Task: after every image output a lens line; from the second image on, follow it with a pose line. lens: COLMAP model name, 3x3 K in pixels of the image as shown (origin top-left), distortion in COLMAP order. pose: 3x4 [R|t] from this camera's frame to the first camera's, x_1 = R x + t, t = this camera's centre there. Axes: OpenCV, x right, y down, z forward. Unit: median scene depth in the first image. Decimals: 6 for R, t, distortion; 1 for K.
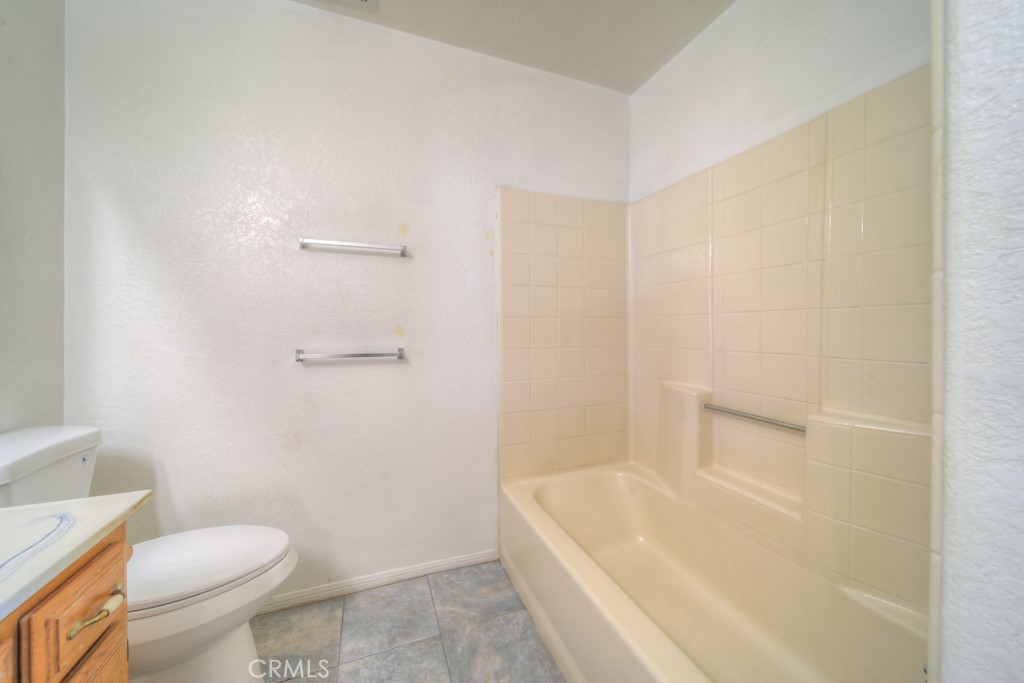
lens RADIAL K [[362.4, 0, 512.7], [0, 362.4, 335.0], [0, 0, 1]] dist [-0.001540, -0.000413]
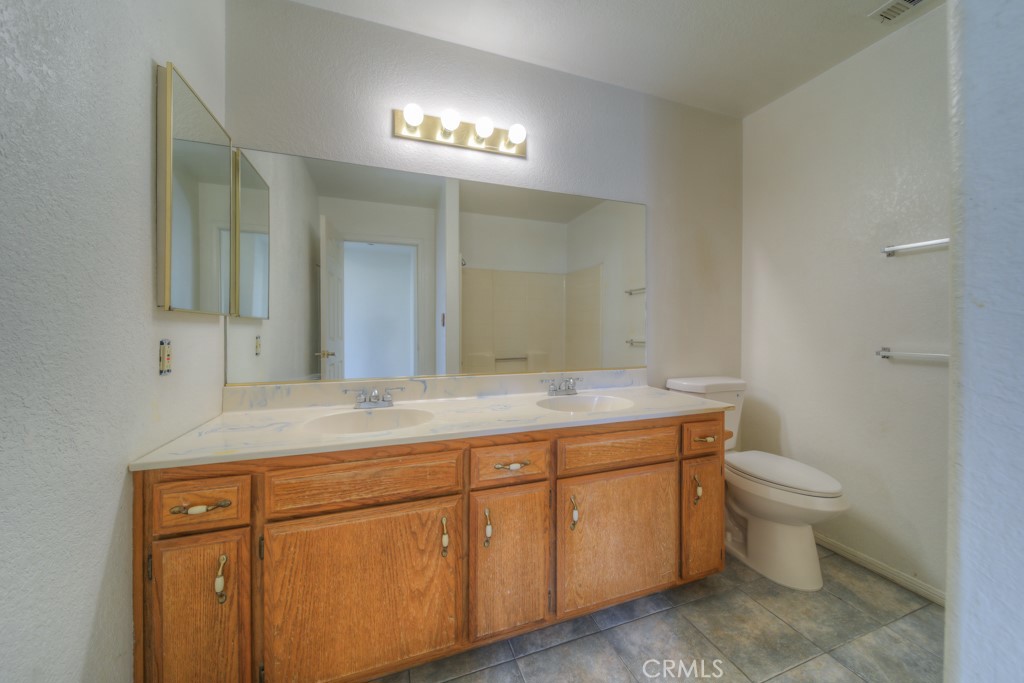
lens RADIAL K [[362.4, 0, 513.6], [0, 362.4, 334.9], [0, 0, 1]] dist [-0.001540, -0.000413]
pose [[-0.025264, 0.006301, -0.999661, 0.559337], [-0.010027, 0.999928, 0.006556, 0.006271], [0.999631, 0.010189, -0.025199, -0.117498]]
